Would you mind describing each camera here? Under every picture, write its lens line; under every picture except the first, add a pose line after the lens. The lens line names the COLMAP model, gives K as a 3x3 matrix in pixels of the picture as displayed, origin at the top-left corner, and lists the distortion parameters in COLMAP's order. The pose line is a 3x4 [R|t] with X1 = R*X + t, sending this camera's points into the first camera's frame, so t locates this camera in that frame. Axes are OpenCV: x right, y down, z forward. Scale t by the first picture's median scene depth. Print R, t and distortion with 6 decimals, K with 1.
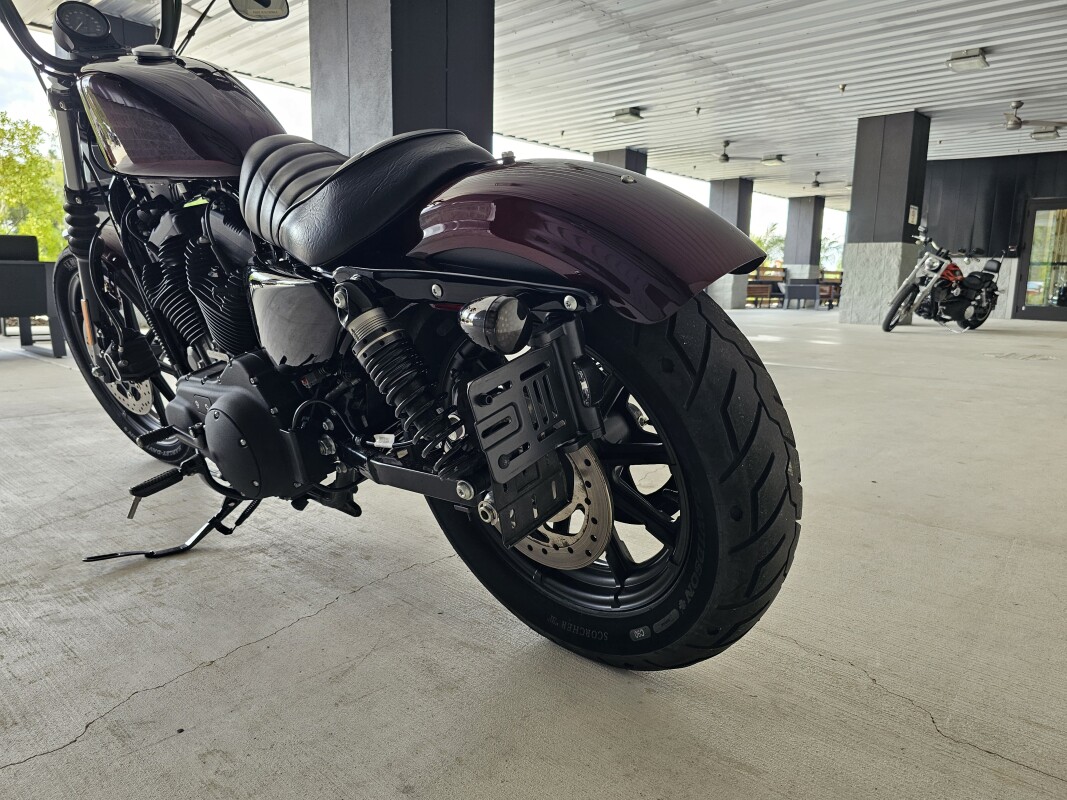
lens RADIAL K [[723.5, 0, 536.0], [0, 723.5, 395.1], [0, 0, 1]] dist [0.038738, -0.040989]
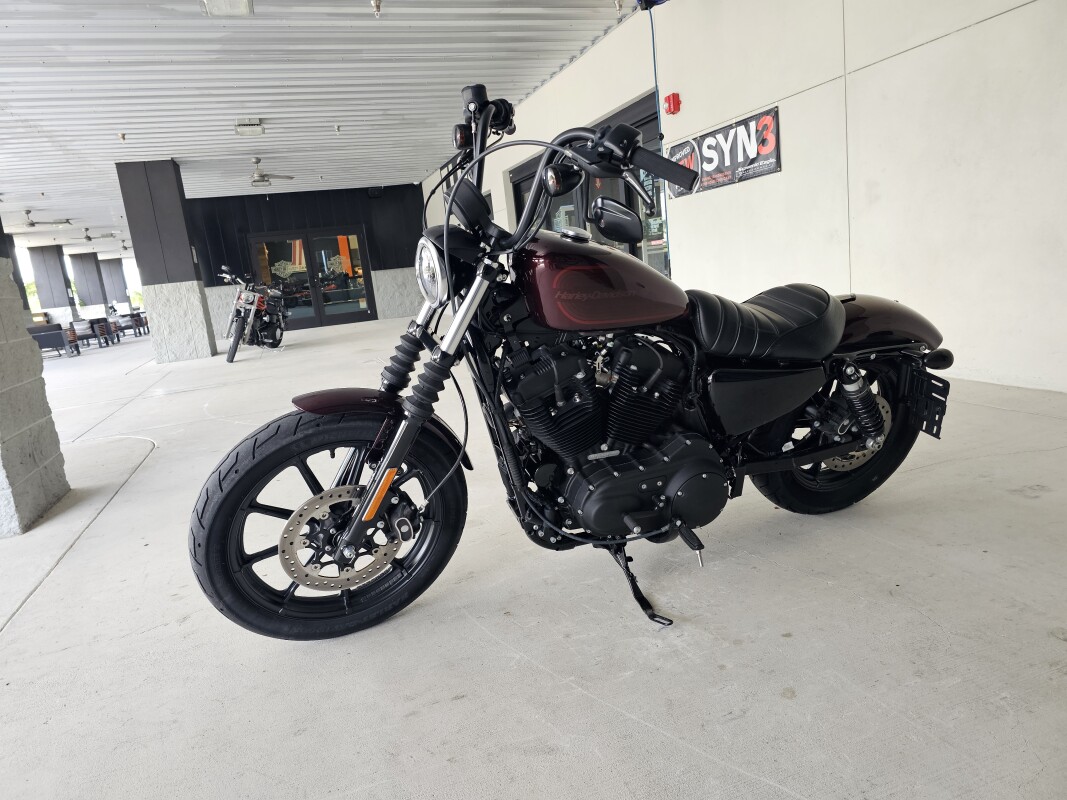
lens RADIAL K [[723.5, 0, 526.2], [0, 723.5, 403.3], [0, 0, 1]] dist [0.038738, -0.040989]
pose [[0.469380, -0.238281, 0.850238, -0.258324], [0.253797, 0.958676, 0.128560, -0.056463], [-0.845736, 0.155444, 0.510458, 0.073519]]
